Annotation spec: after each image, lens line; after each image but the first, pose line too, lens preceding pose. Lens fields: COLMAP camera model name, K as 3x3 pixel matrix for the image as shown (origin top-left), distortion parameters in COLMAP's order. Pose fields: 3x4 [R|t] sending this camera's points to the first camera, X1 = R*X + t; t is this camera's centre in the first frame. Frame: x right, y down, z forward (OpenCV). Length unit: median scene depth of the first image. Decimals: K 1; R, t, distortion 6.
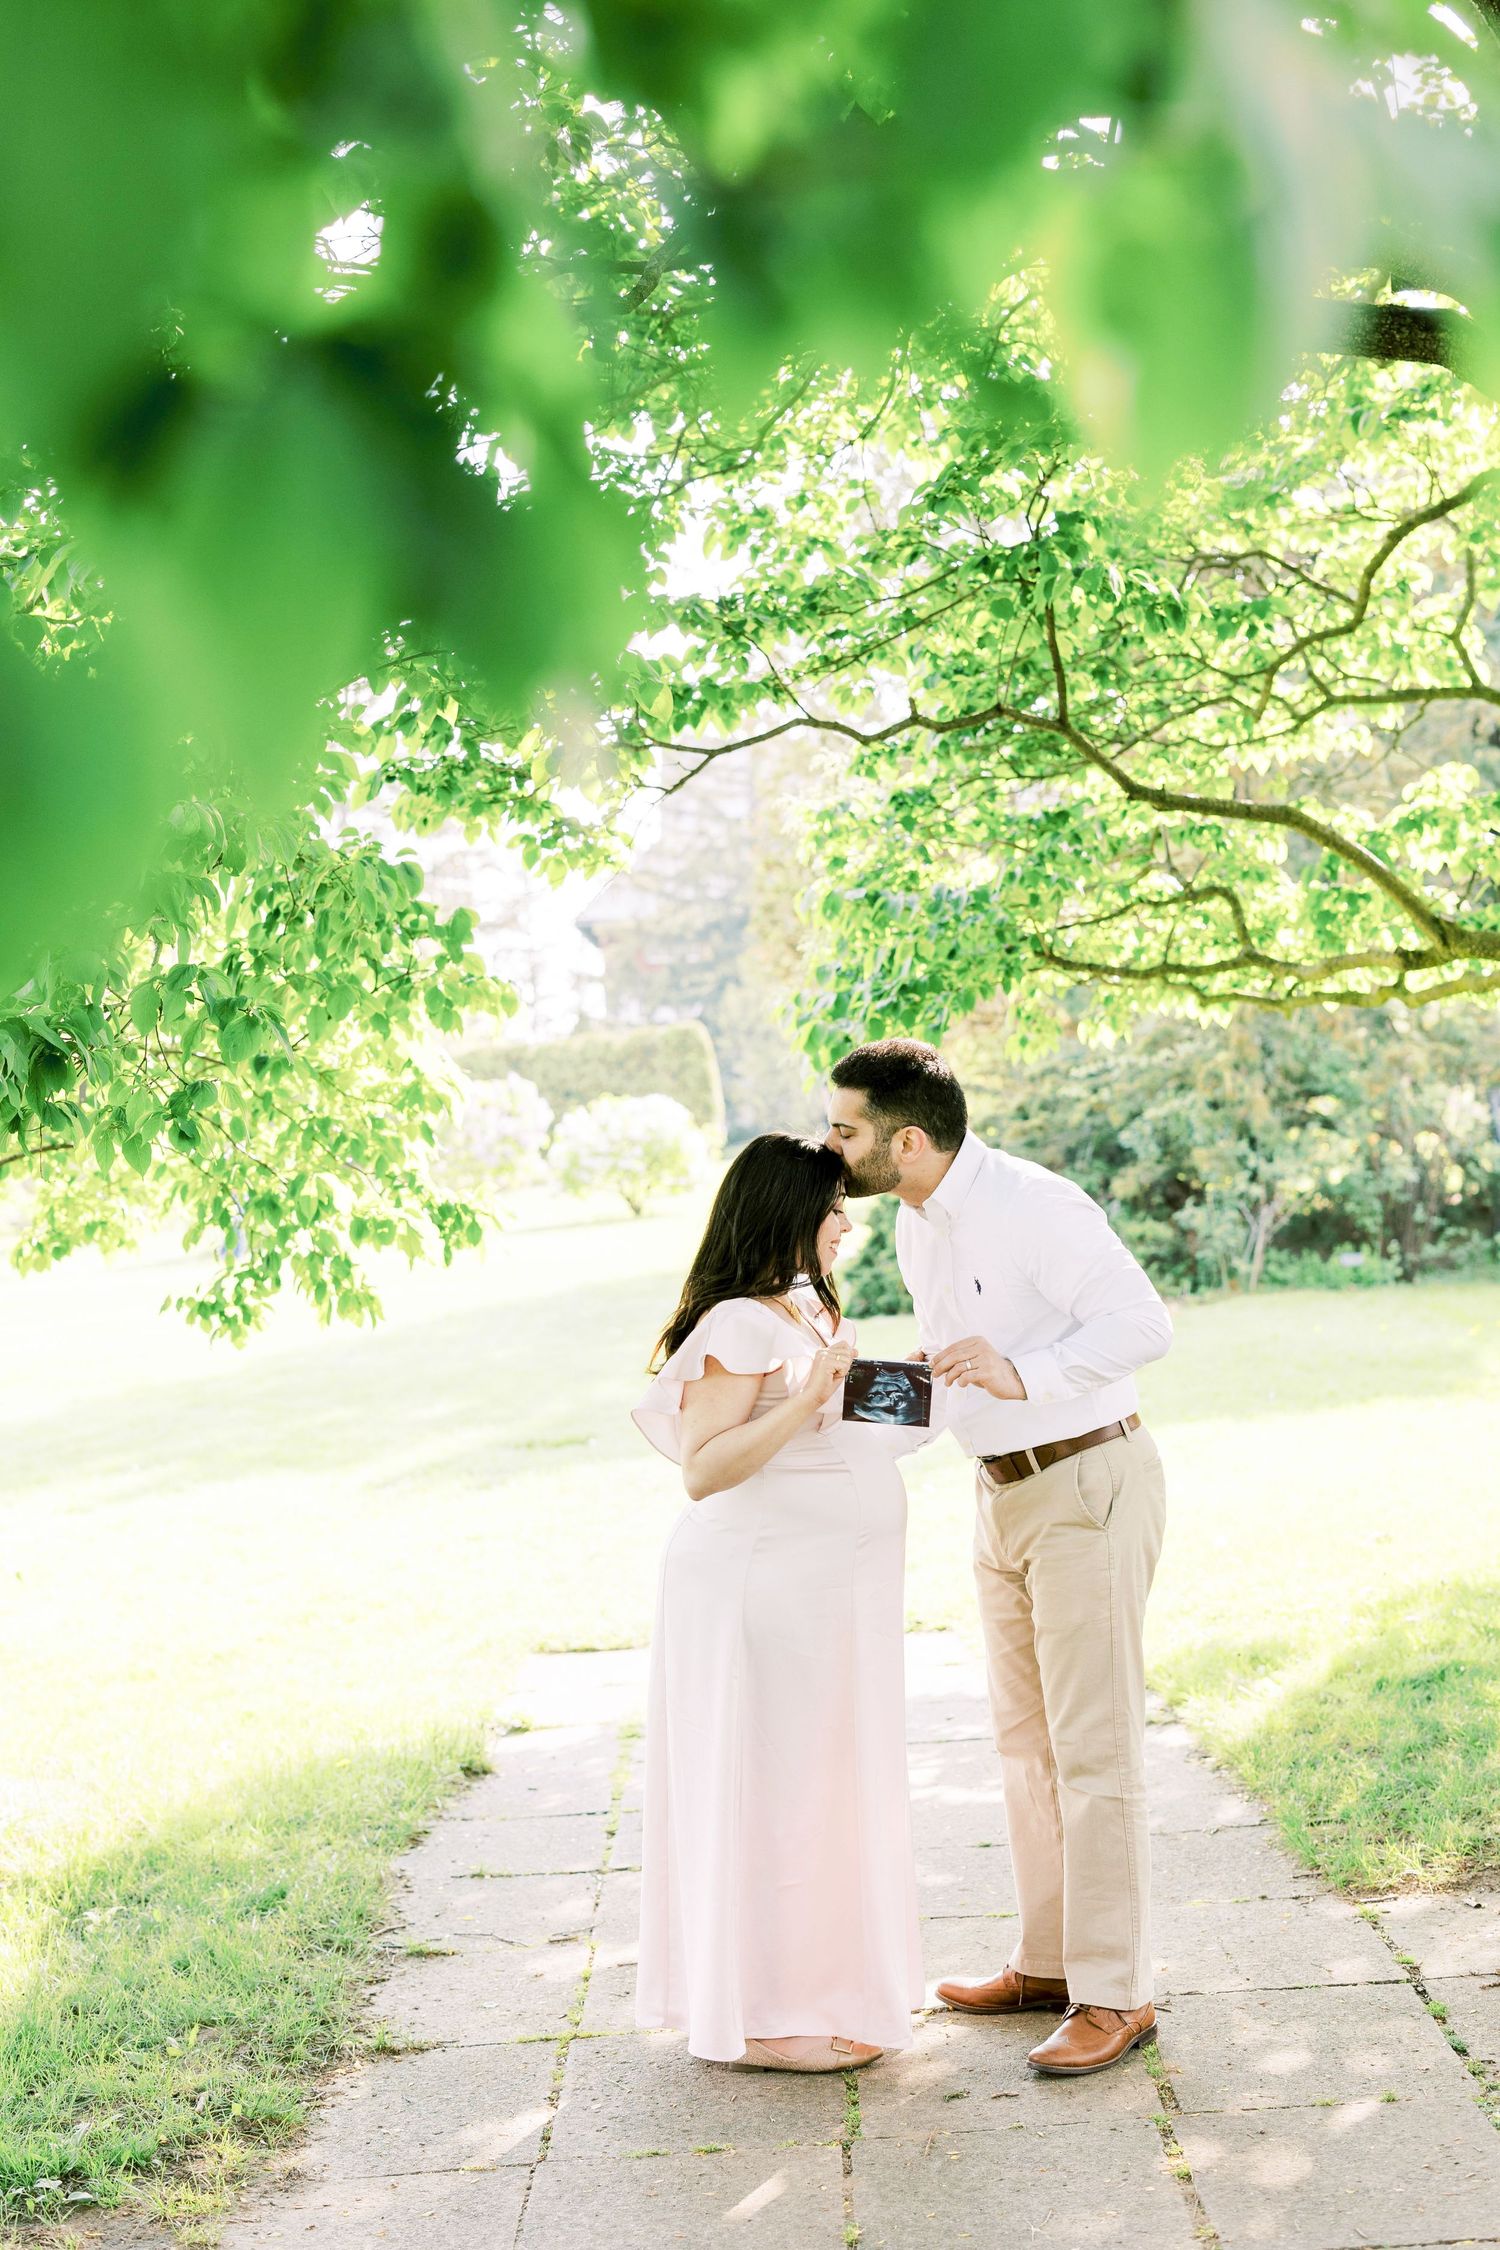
lens RADIAL K [[3440.5, 0, 676.1], [0, 3440.5, 1183.4], [0, 0, 1]] dist [0.006531, 0.100104]
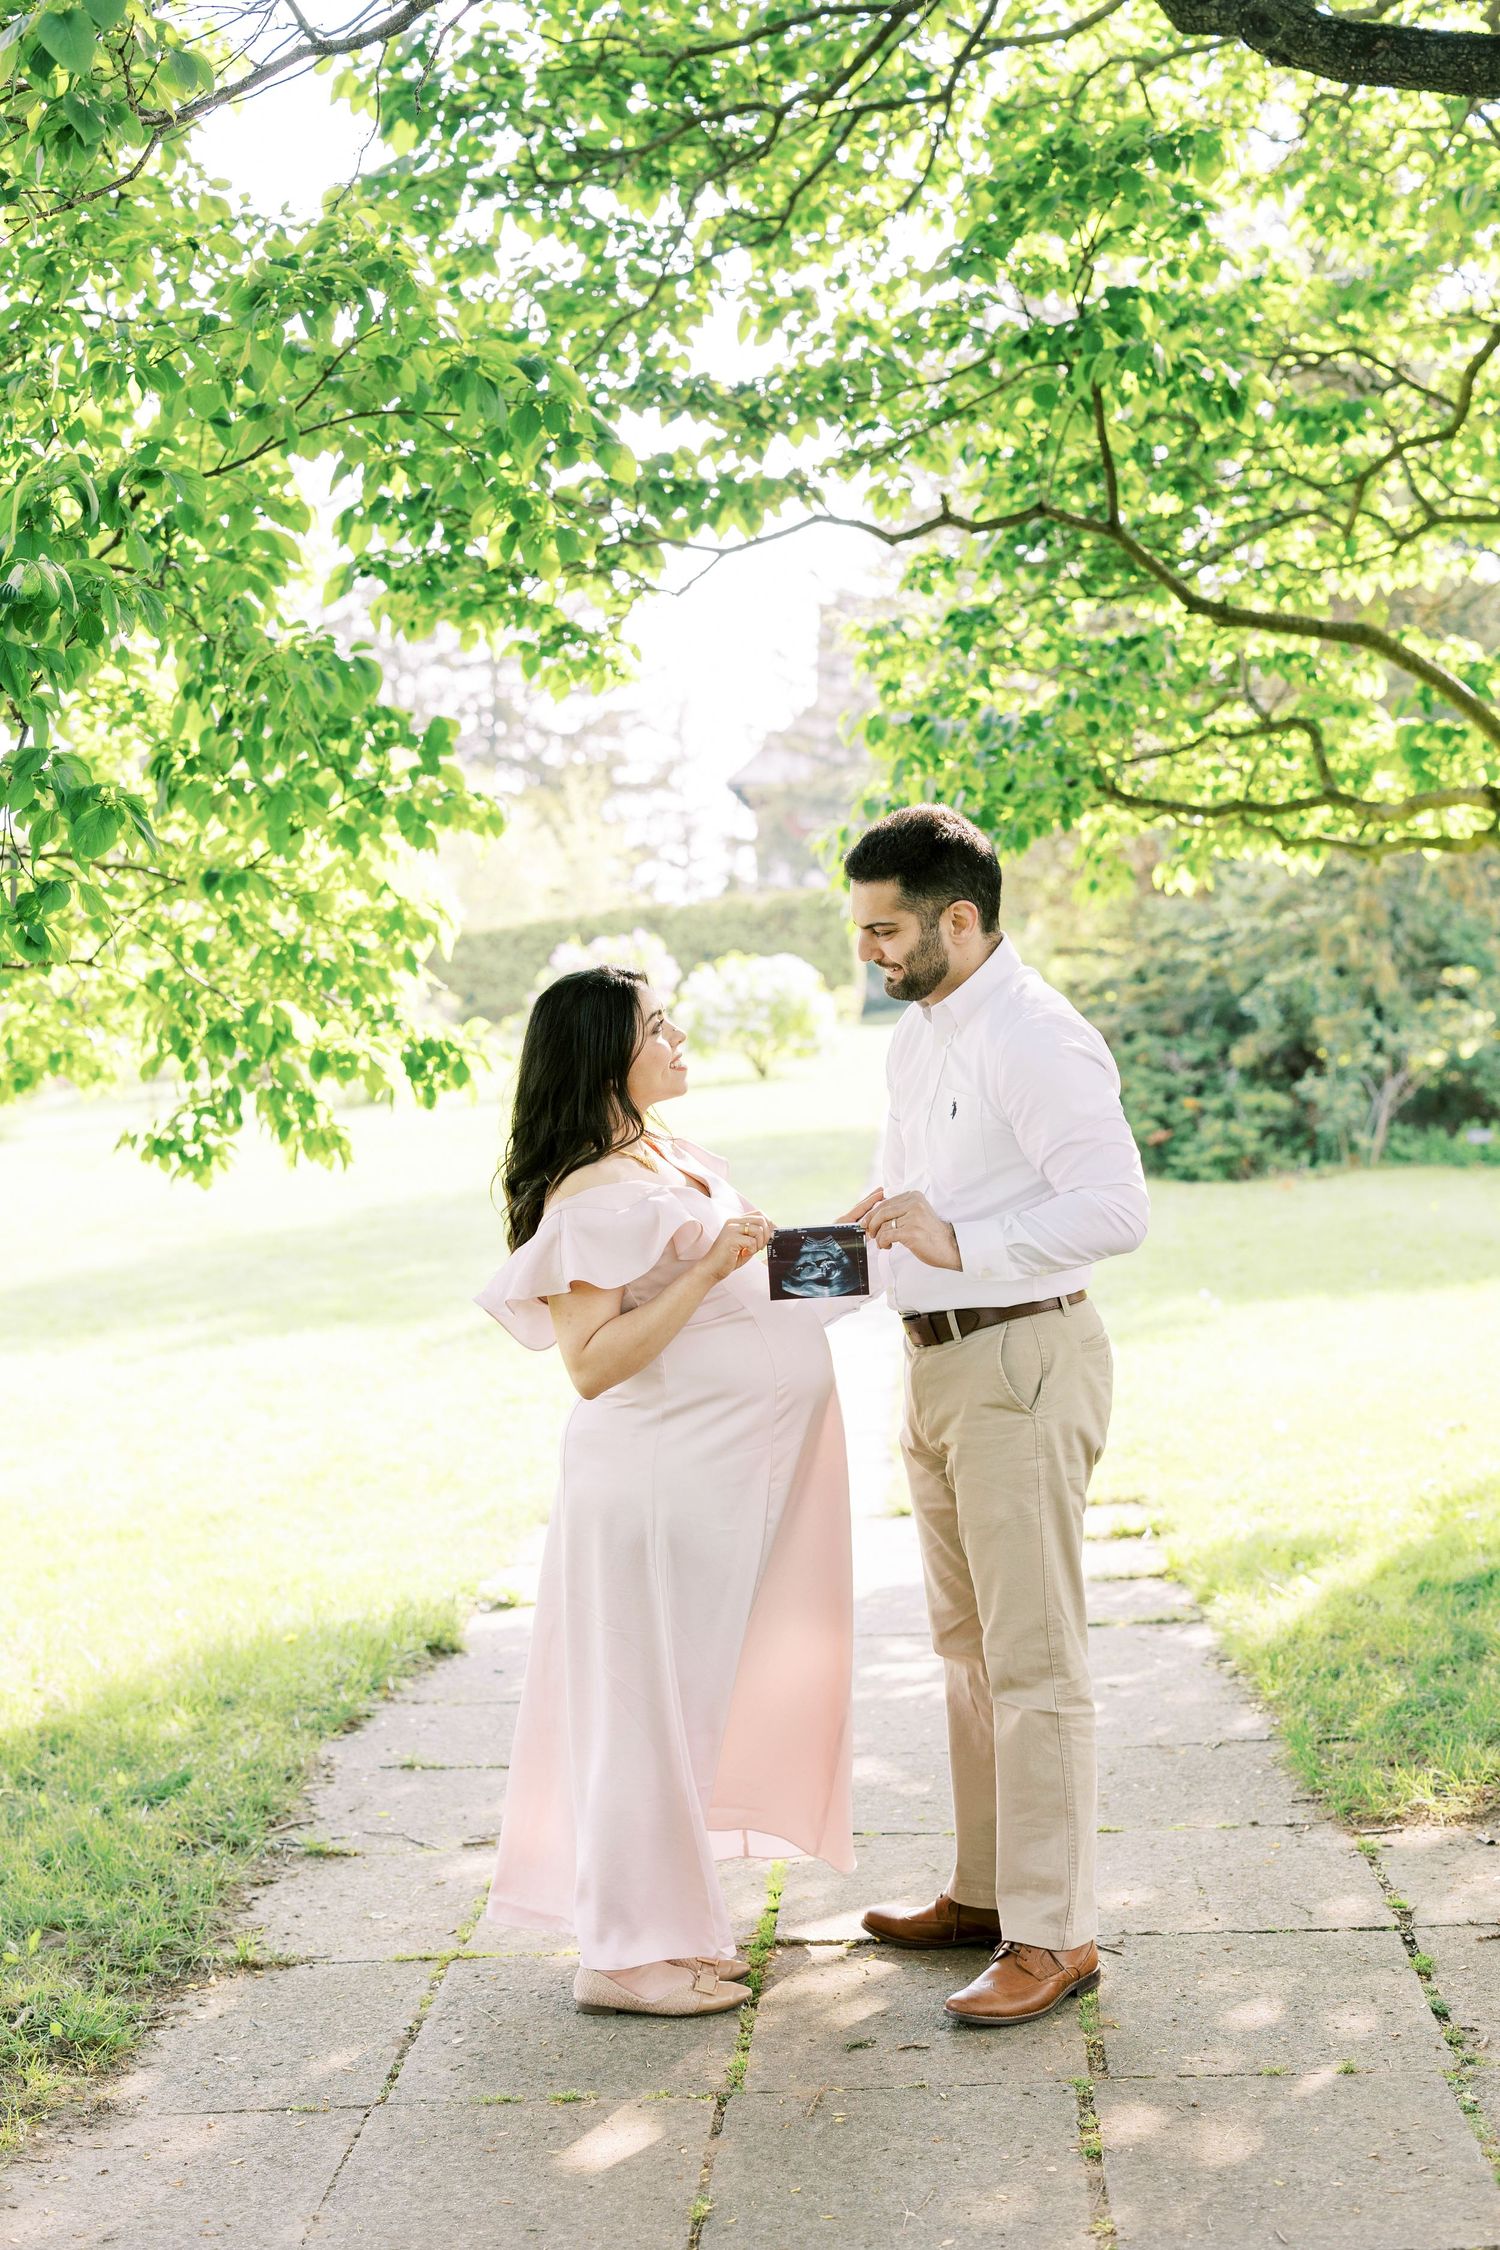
lens RADIAL K [[3246.7, 0, 749.6], [0, 3246.7, 1228.2], [0, 0, 1]] dist [0.009264, 0.064525]
pose [[0.998120, 0.024668, -0.056107, 0.070320], [-0.021862, 0.998505, 0.050091, 0.010775], [0.057259, -0.048770, 0.997167, 0.131503]]
